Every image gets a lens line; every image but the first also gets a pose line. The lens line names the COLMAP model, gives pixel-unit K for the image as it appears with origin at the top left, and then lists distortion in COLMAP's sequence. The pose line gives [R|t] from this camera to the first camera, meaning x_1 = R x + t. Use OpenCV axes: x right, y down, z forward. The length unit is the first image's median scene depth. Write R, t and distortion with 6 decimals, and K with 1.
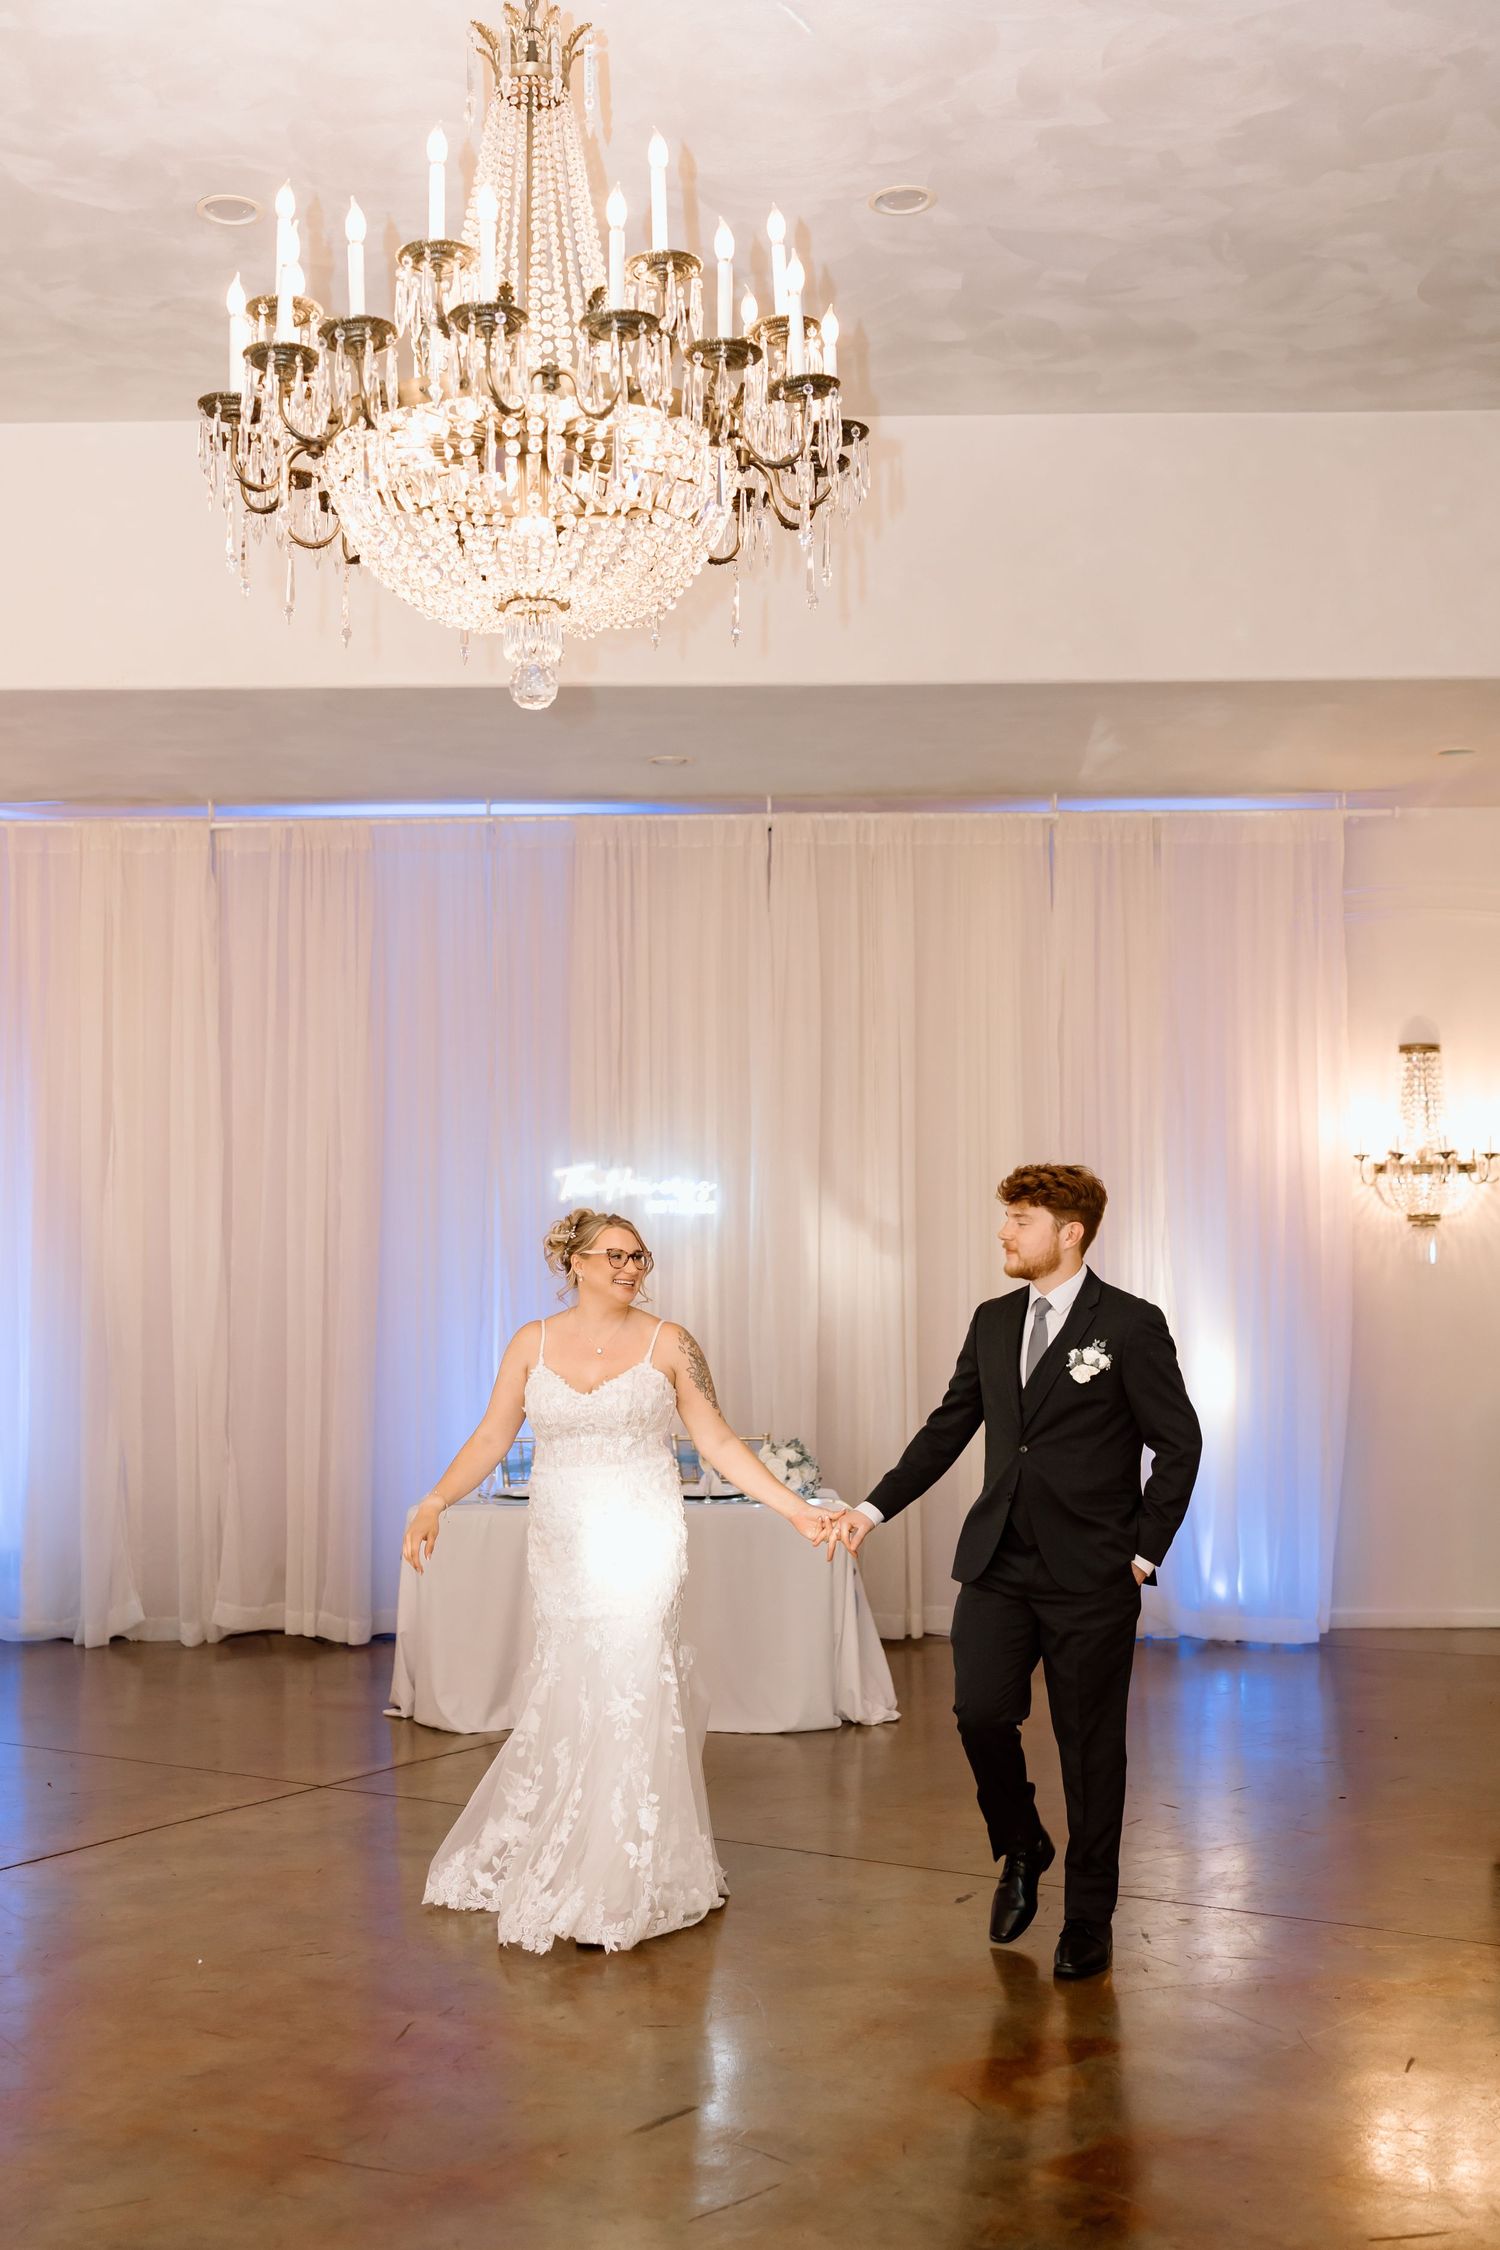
lens RADIAL K [[2462.6, 0, 653.5], [0, 2462.6, 1128.8], [0, 0, 1]] dist [0.009165, -0.016619]
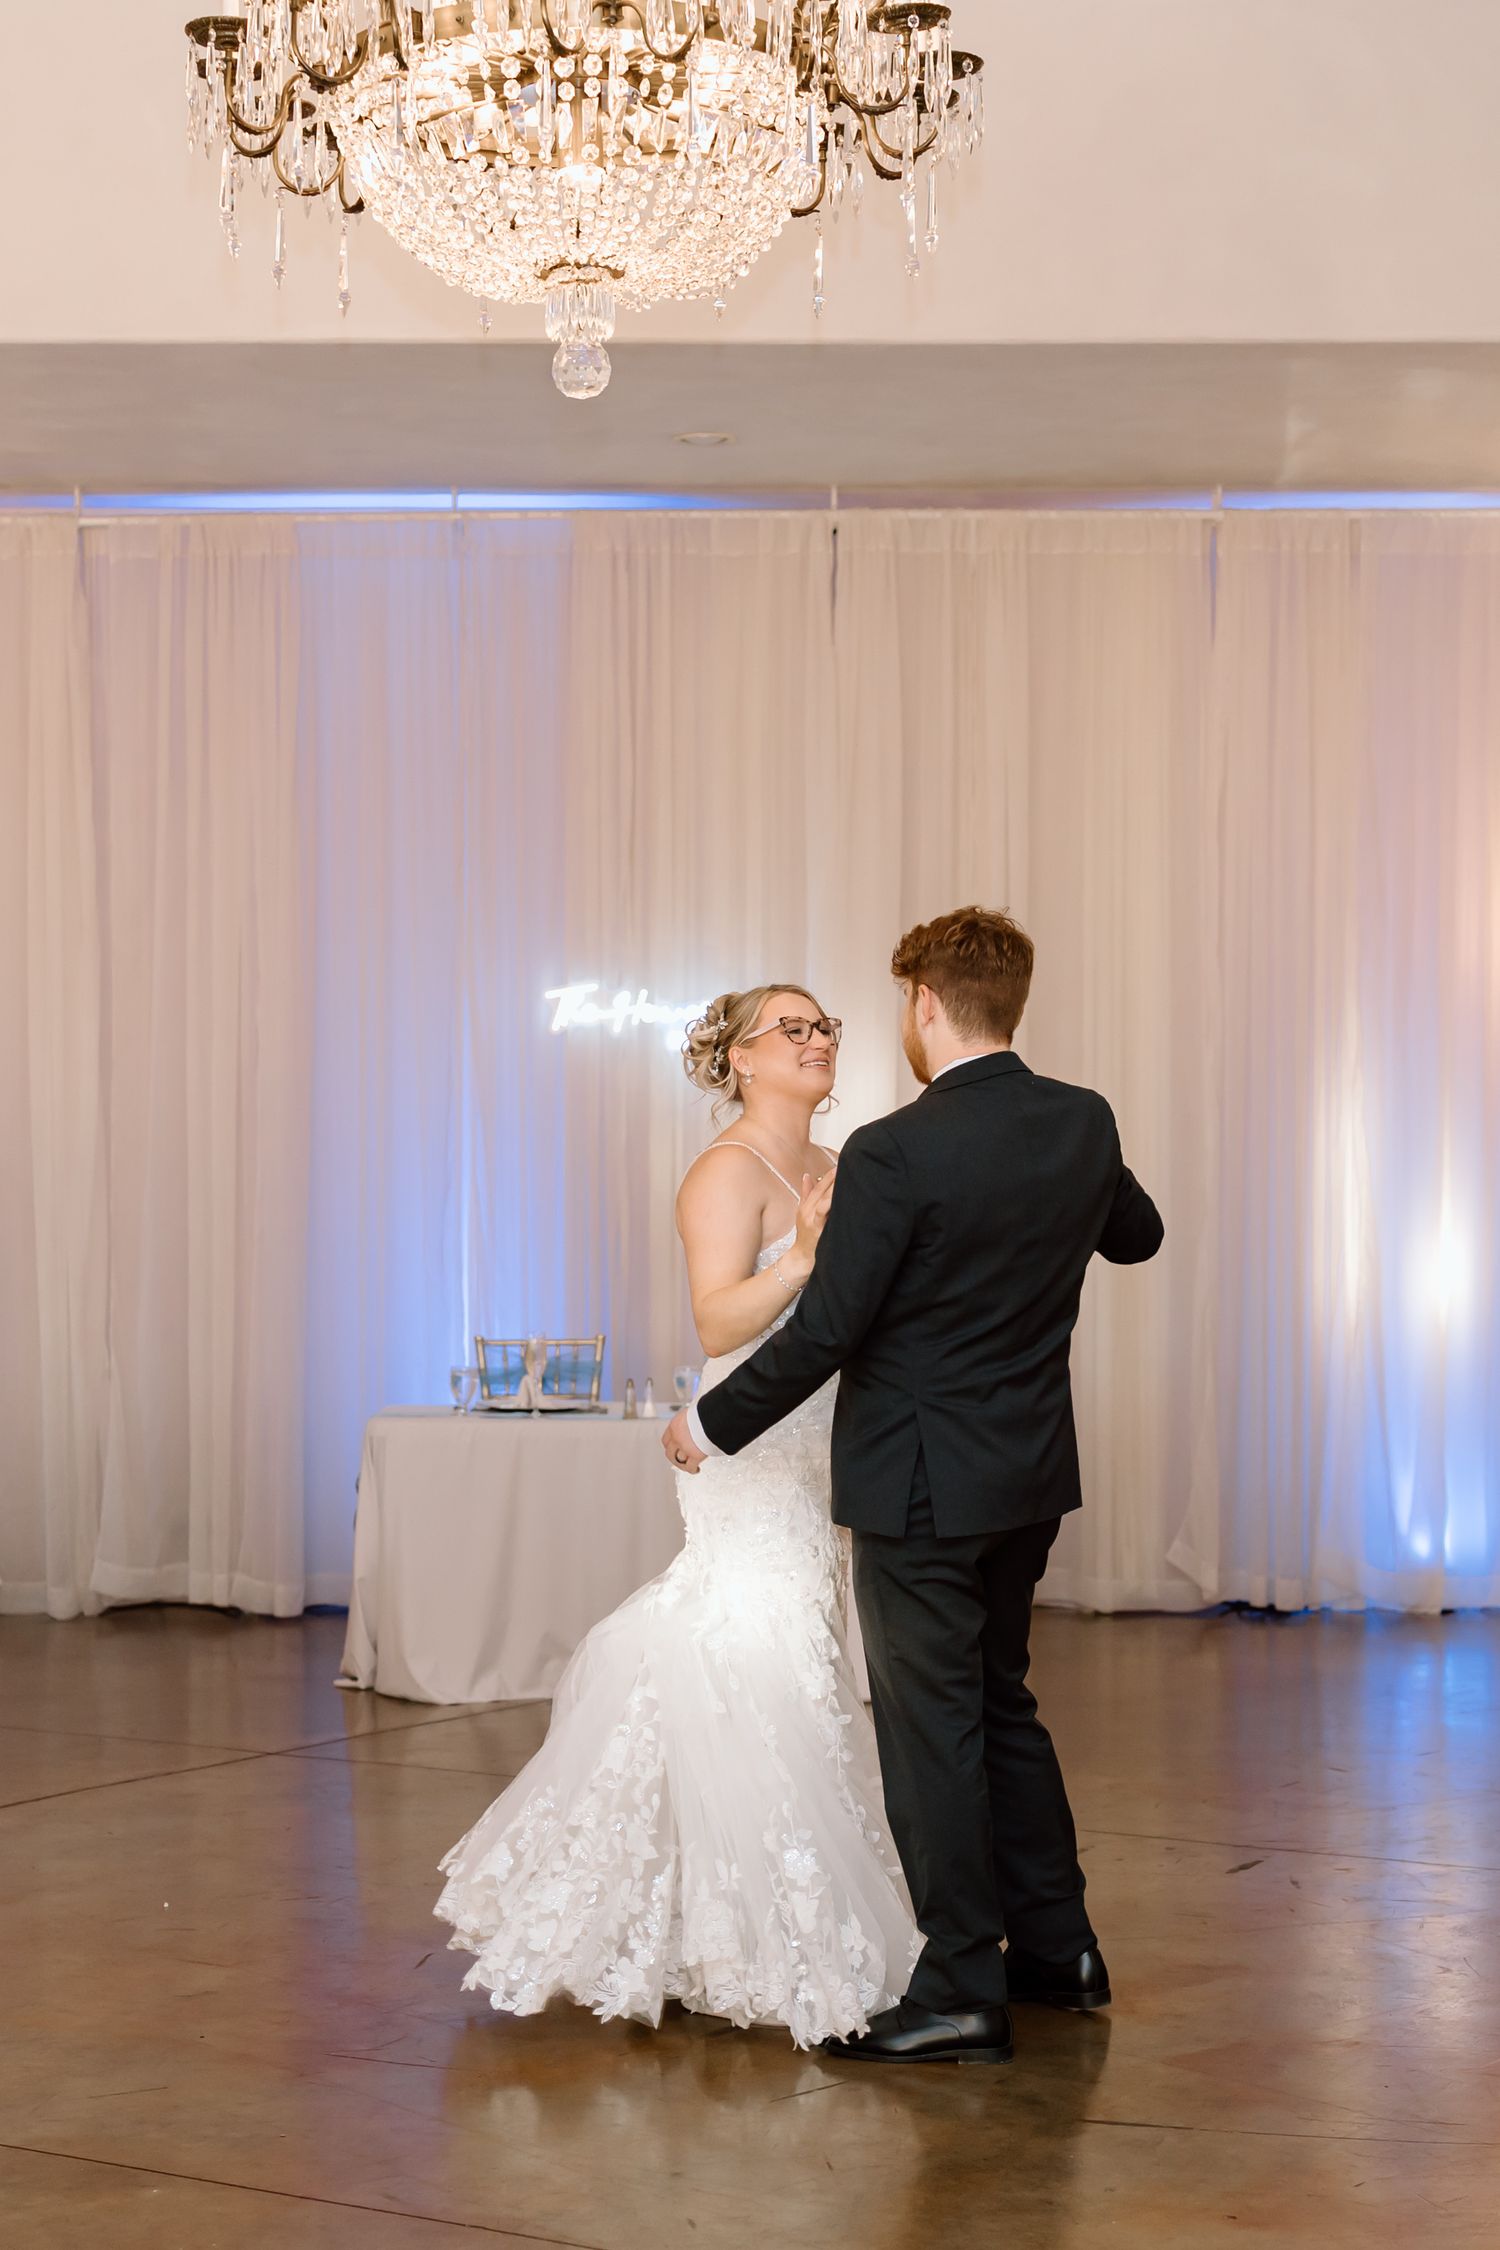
lens RADIAL K [[3751.0, 0, 687.3], [0, 3751.0, 1245.3], [0, 0, 1]] dist [0.014204, -0.074526]
pose [[0.999845, 0.002523, 0.017429, -0.025471], [-0.003757, 0.997460, 0.071136, 0.019695], [-0.017205, -0.071191, 0.997314, -0.220661]]
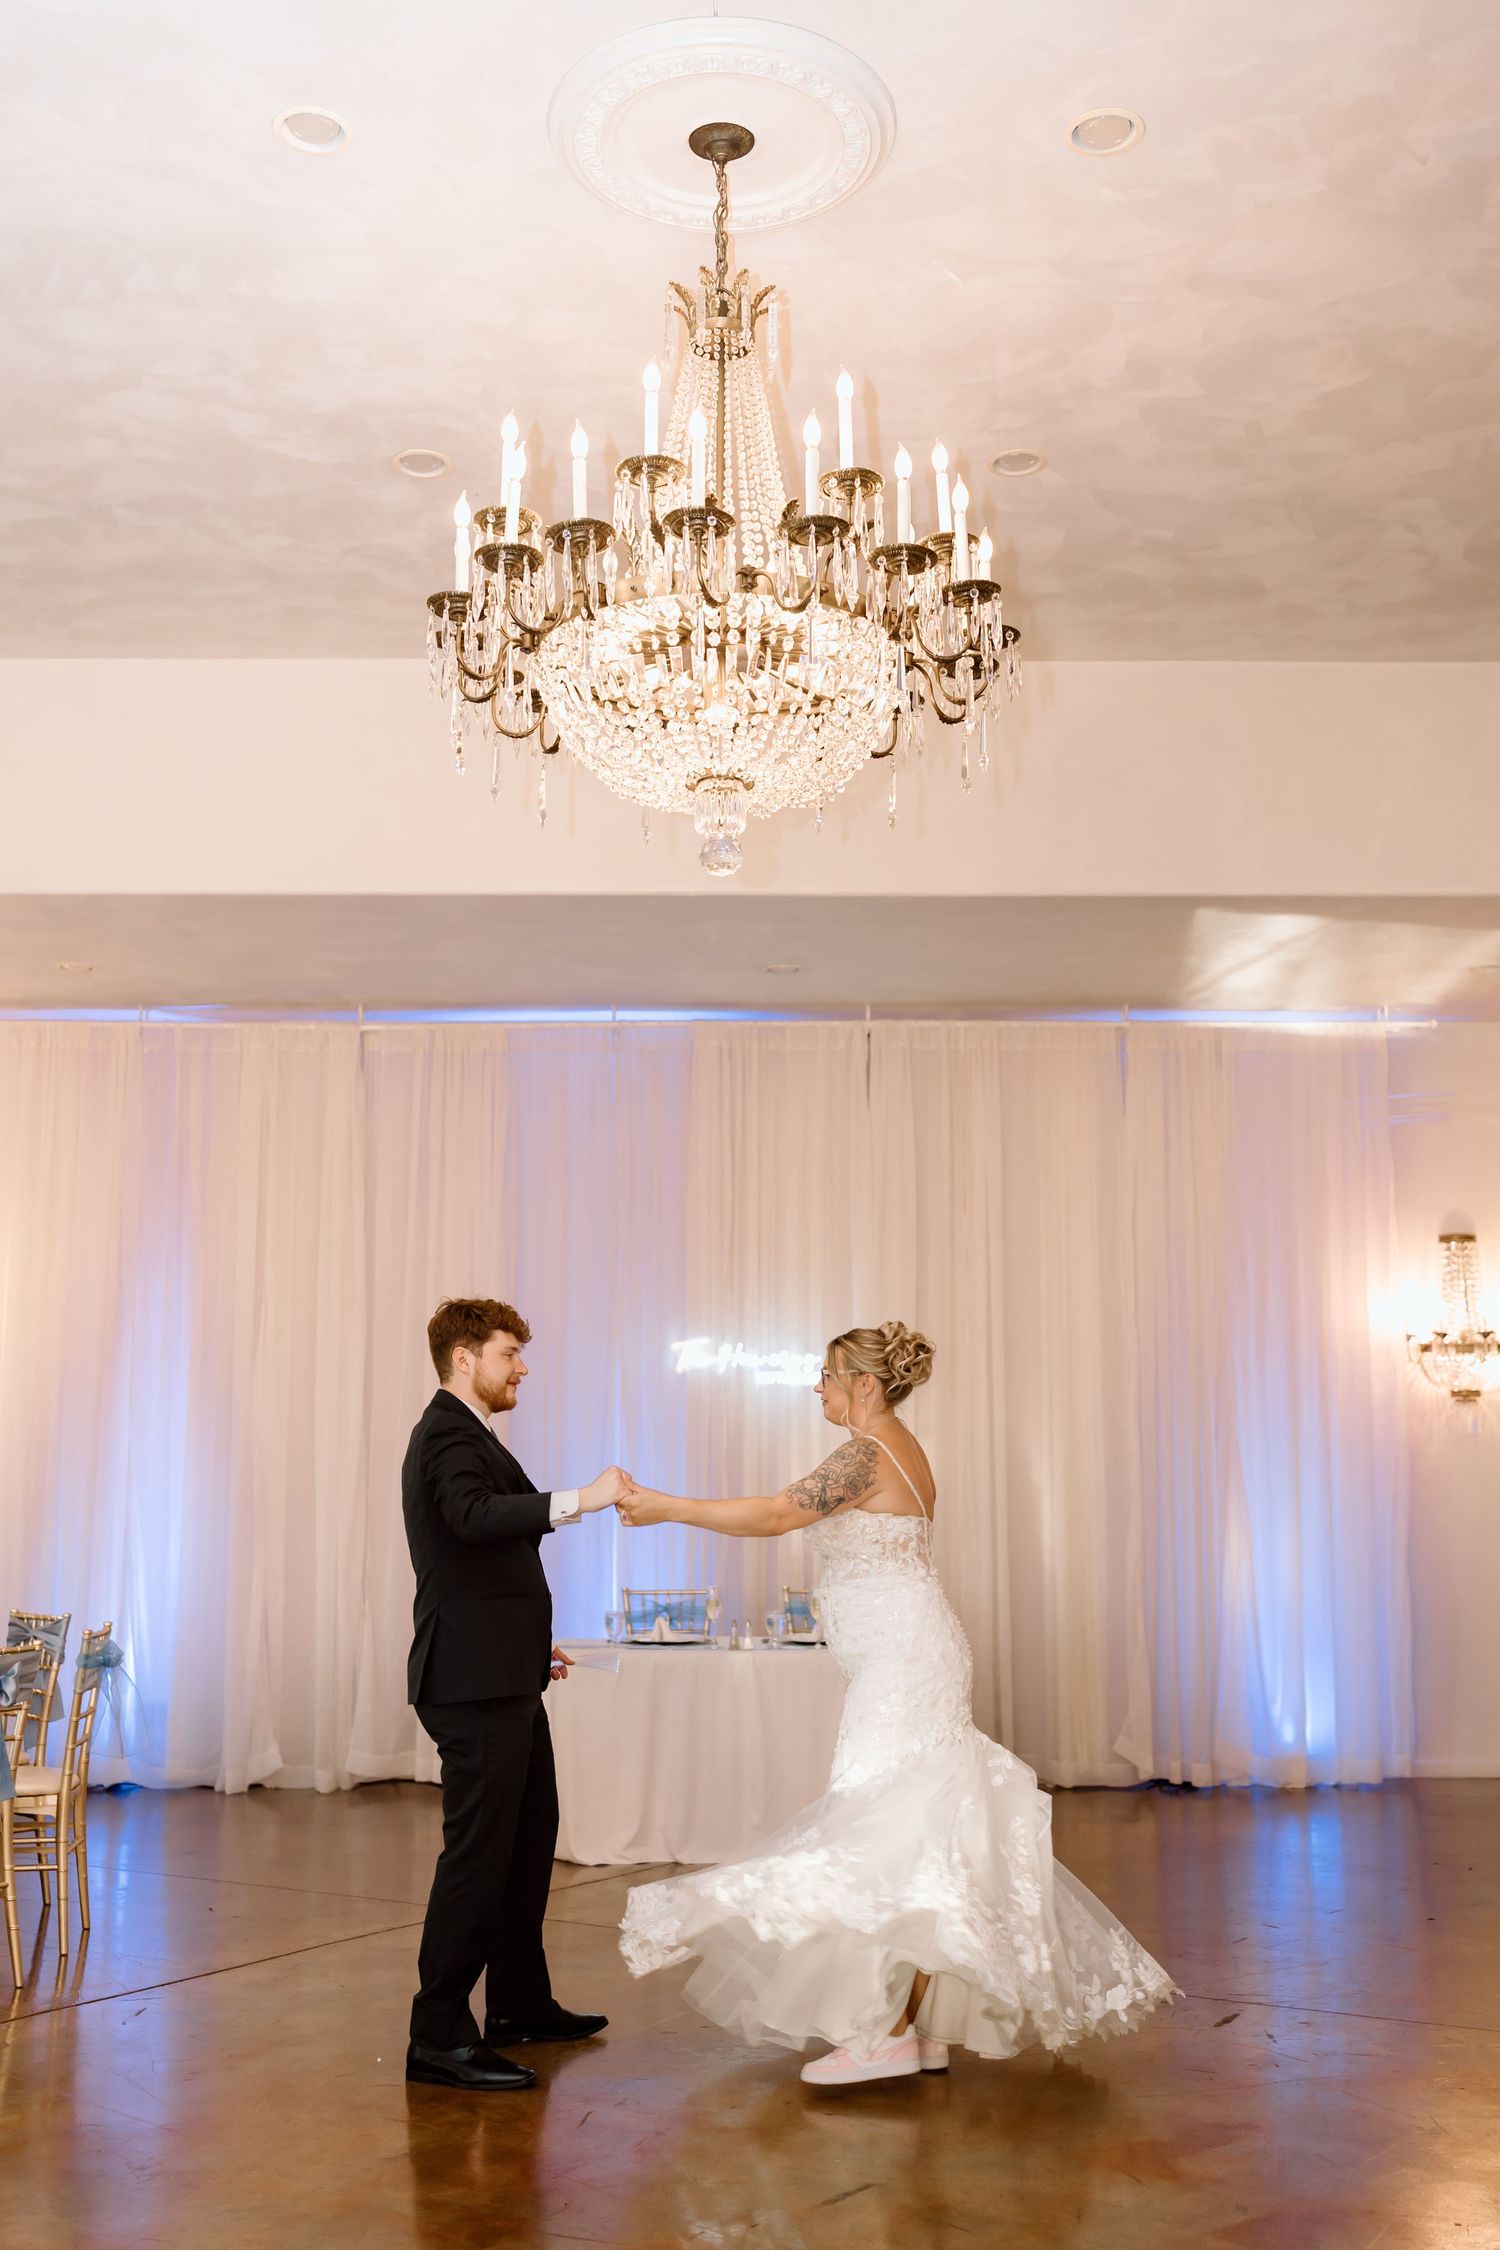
lens RADIAL K [[2253.5, 0, 750.0], [0, 2253.5, 1125.0], [0, 0, 1]] dist [0.007800, -0.018502]
pose [[0.999759, 0.007186, 0.020751, -0.041661], [-0.005048, 0.994840, -0.101333, 0.032781], [-0.021372, 0.101204, 0.994636, 0.001076]]
